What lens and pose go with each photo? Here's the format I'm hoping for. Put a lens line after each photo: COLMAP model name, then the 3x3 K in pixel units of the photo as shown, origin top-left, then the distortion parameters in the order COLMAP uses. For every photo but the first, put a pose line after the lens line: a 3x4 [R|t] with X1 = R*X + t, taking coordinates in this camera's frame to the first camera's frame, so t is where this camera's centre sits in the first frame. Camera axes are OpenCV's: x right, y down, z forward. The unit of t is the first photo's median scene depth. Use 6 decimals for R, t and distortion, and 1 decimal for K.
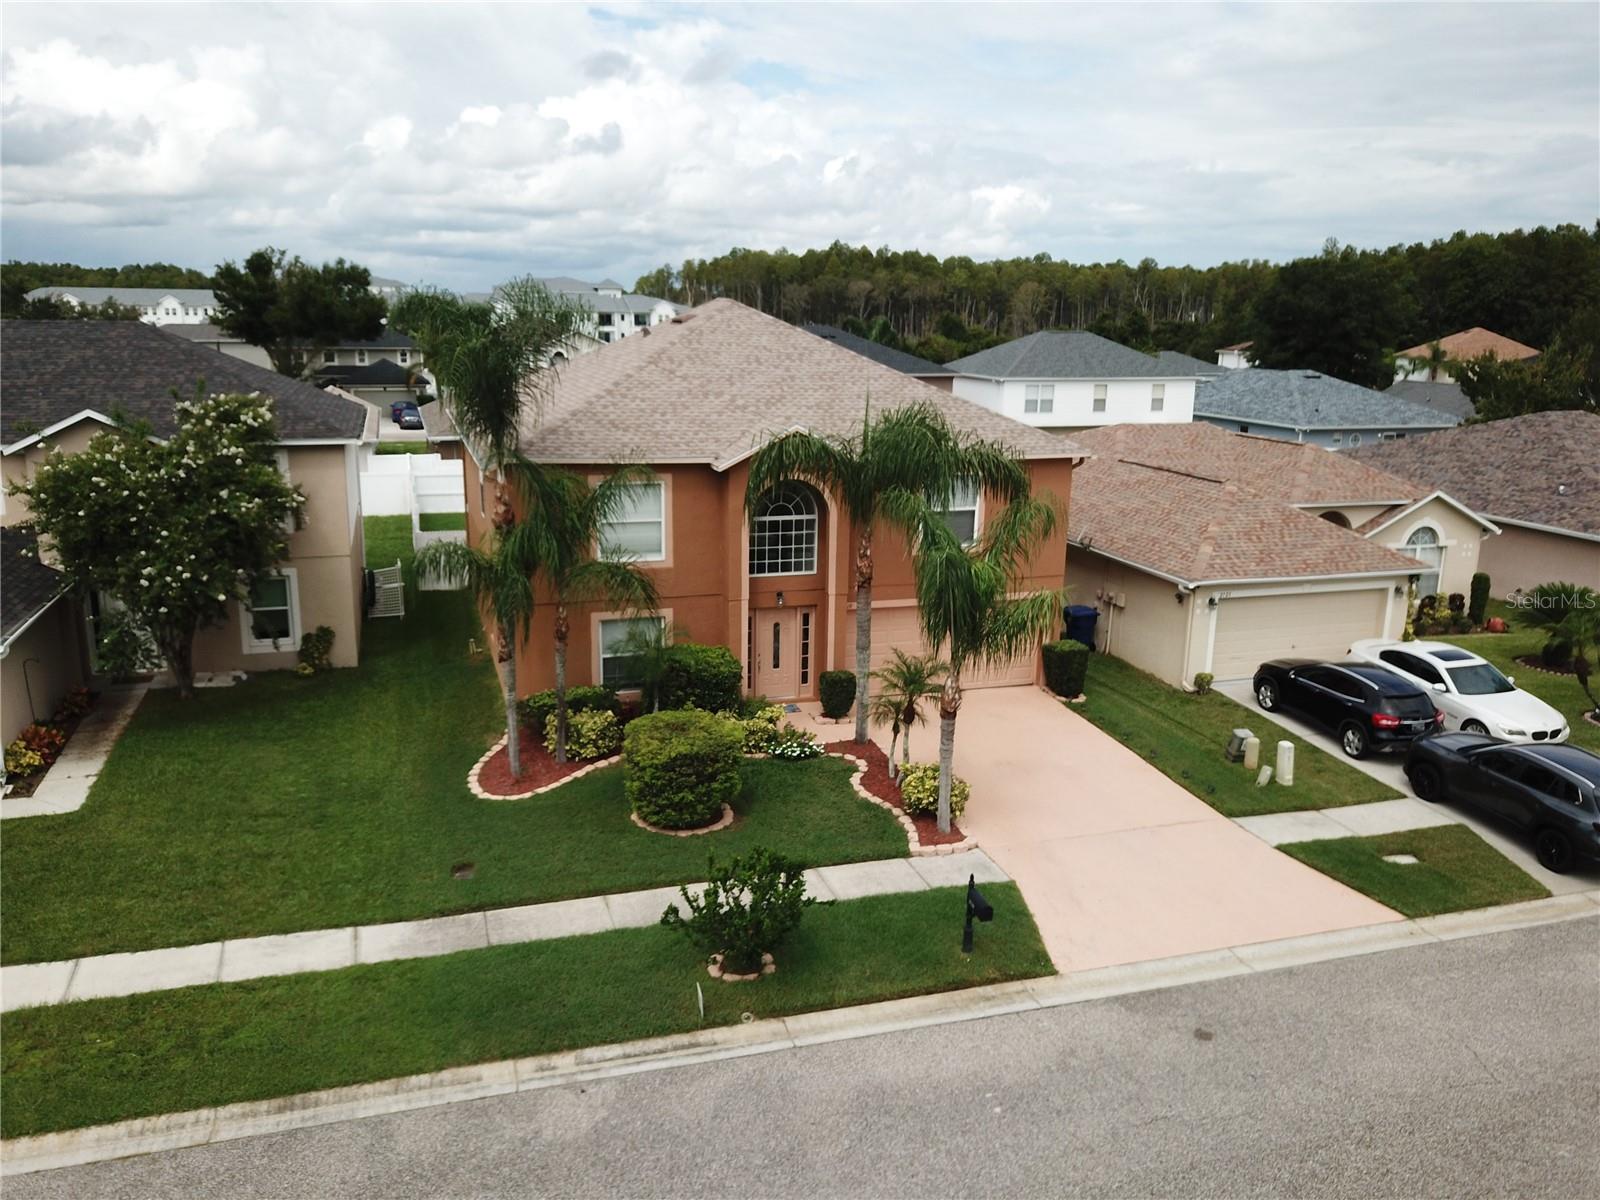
lens RADIAL K [[1260.0, 0, 762.5], [0, 1260.0, 595.8], [0, 0, 1]] dist [0.023246, -0.006731]
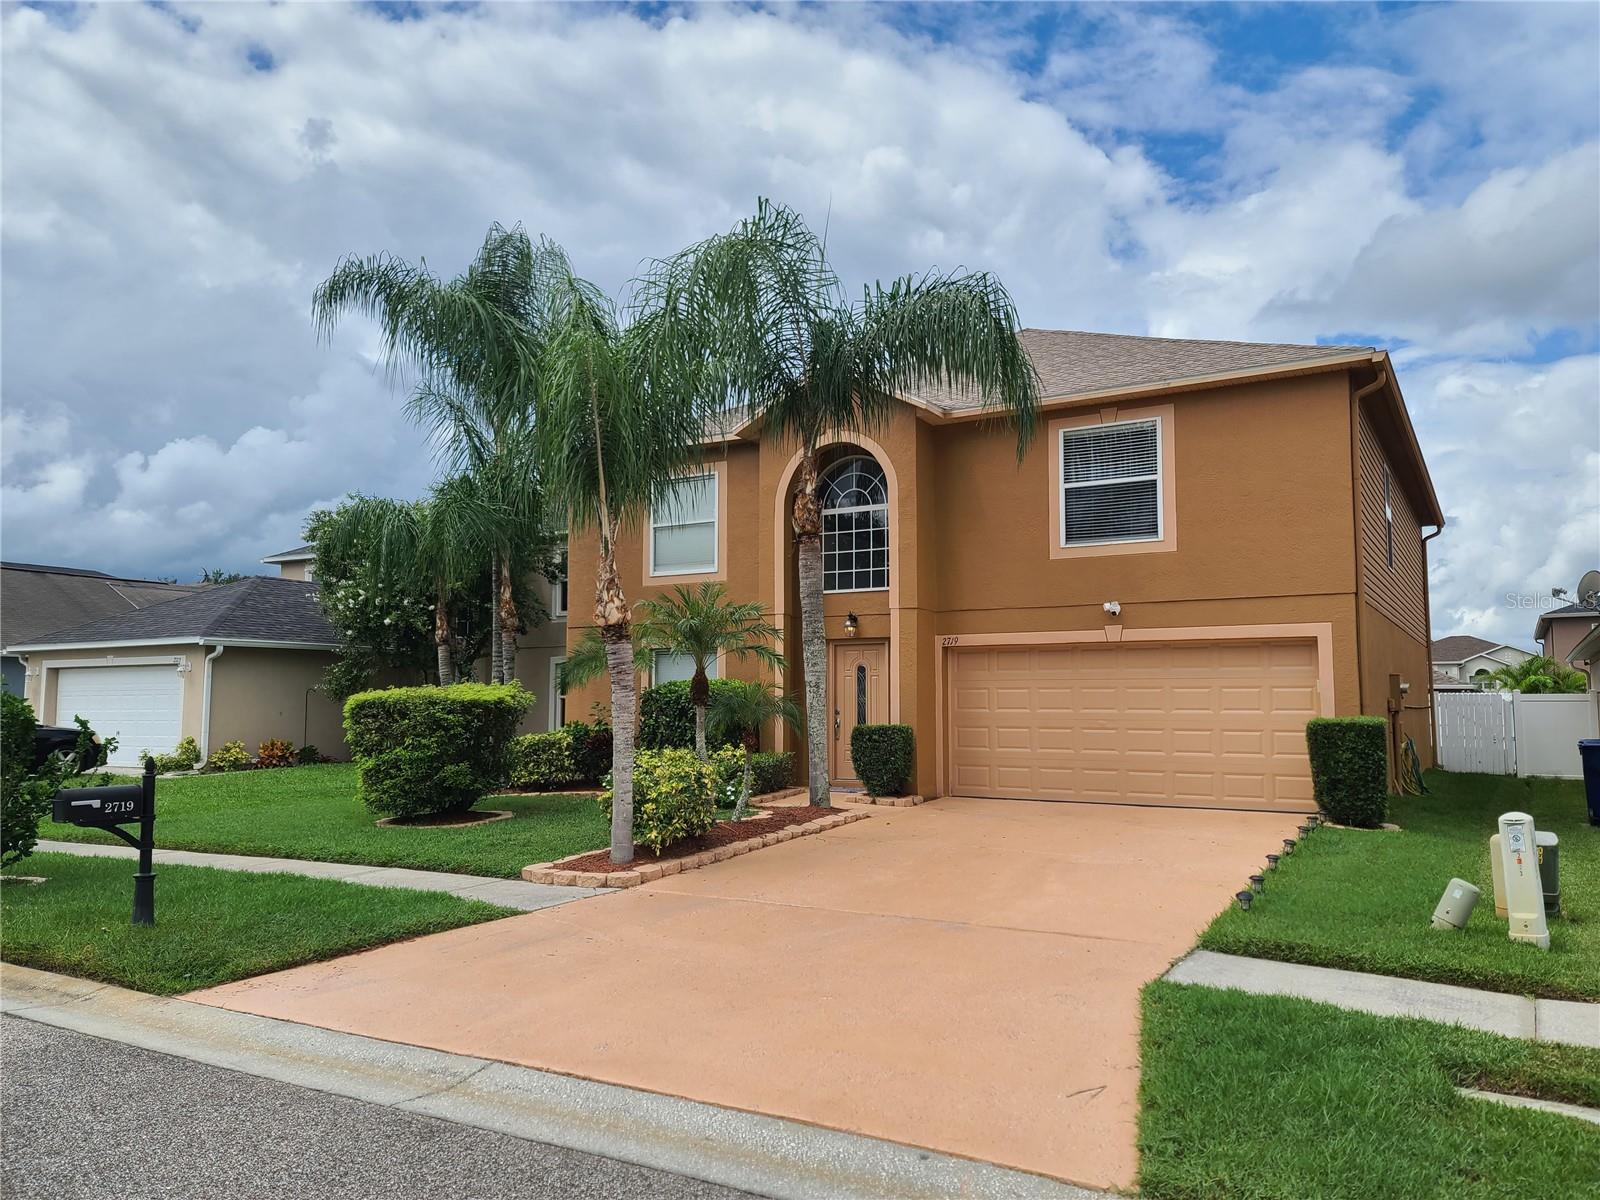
lens RADIAL K [[1167.6, 0, 827.1], [0, 1167.6, 598.8], [0, 0, 1]] dist [0.050030, -0.000143]
pose [[0.687292, -0.079125, -0.722059, 0.528591], [-0.158993, 0.953558, -0.255830, 0.174814], [0.708767, 0.290632, 0.642792, 0.634626]]
